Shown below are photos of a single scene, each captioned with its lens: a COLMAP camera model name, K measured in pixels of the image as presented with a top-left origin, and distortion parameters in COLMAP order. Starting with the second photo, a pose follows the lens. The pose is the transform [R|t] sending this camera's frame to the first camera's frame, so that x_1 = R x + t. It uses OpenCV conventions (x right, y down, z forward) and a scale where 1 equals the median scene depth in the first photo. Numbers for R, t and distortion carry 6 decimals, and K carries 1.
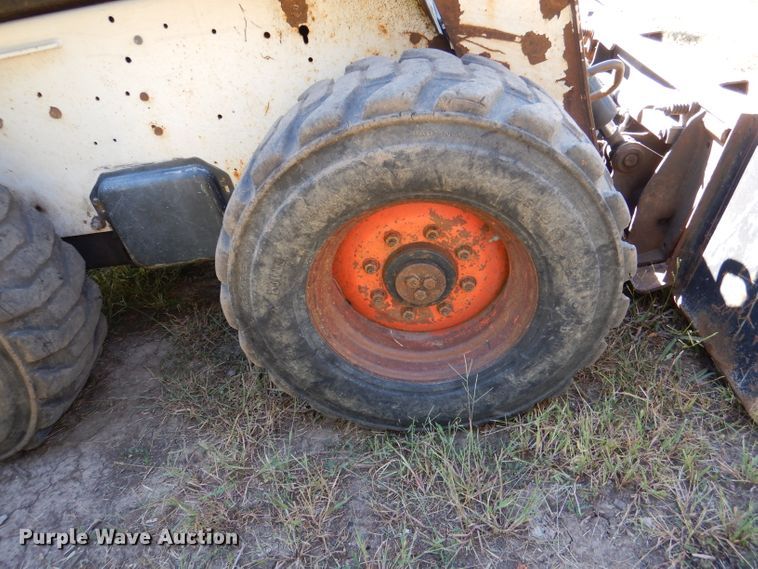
lens RADIAL K [[545.2, 0, 379.0], [0, 545.2, 284.5], [0, 0, 1]] dist [0.005984, -0.000543]
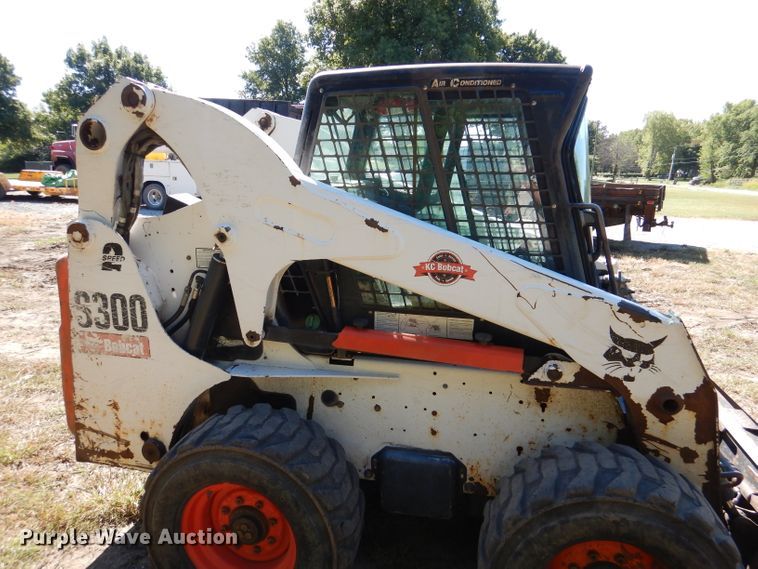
lens RADIAL K [[540.1, 0, 374.6], [0, 540.1, 282.0], [0, 0, 1]] dist [0.009870, 0.000997]
pose [[0.967325, 0.206665, -0.146876, -0.520746], [-0.247105, 0.898159, -0.363661, -0.065286], [0.056762, 0.388072, 0.919880, -0.813008]]
